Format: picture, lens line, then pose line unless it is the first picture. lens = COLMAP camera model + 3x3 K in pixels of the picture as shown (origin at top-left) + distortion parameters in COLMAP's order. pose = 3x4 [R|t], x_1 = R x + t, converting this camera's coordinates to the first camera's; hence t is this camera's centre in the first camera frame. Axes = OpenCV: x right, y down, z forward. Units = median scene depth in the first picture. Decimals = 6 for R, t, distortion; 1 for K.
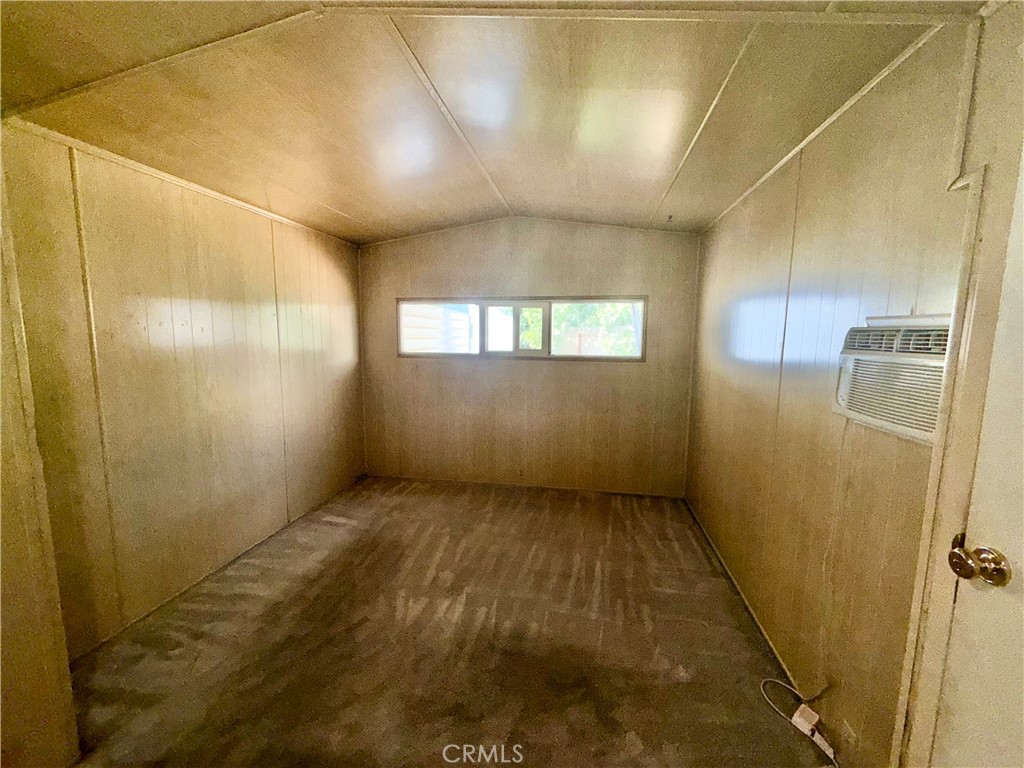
lens RADIAL K [[409.5, 0, 512.0], [0, 409.5, 384.0], [0, 0, 1]] dist [0.002274, 0.000198]
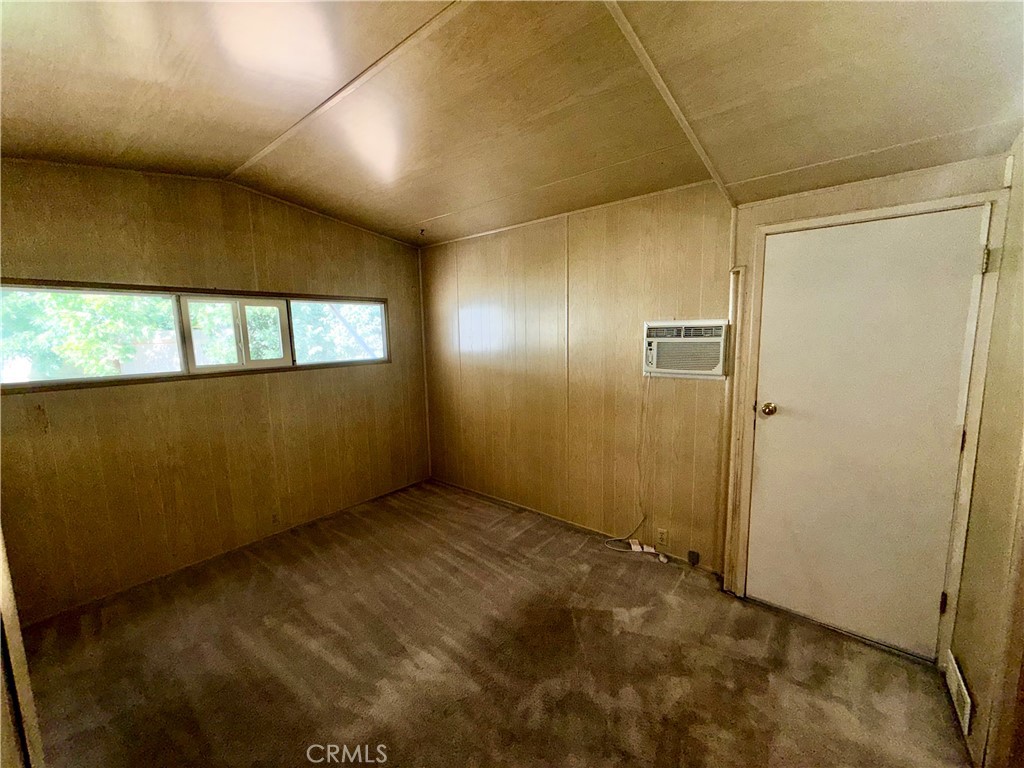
lens RADIAL K [[409.5, 0, 512.0], [0, 409.5, 384.0], [0, 0, 1]] dist [0.002274, 0.000198]
pose [[0.493173, -0.131924, 0.859870, -0.469339], [0.134622, 0.988101, 0.074386, -0.039341], [-0.859451, 0.079072, 0.505065, 0.237625]]
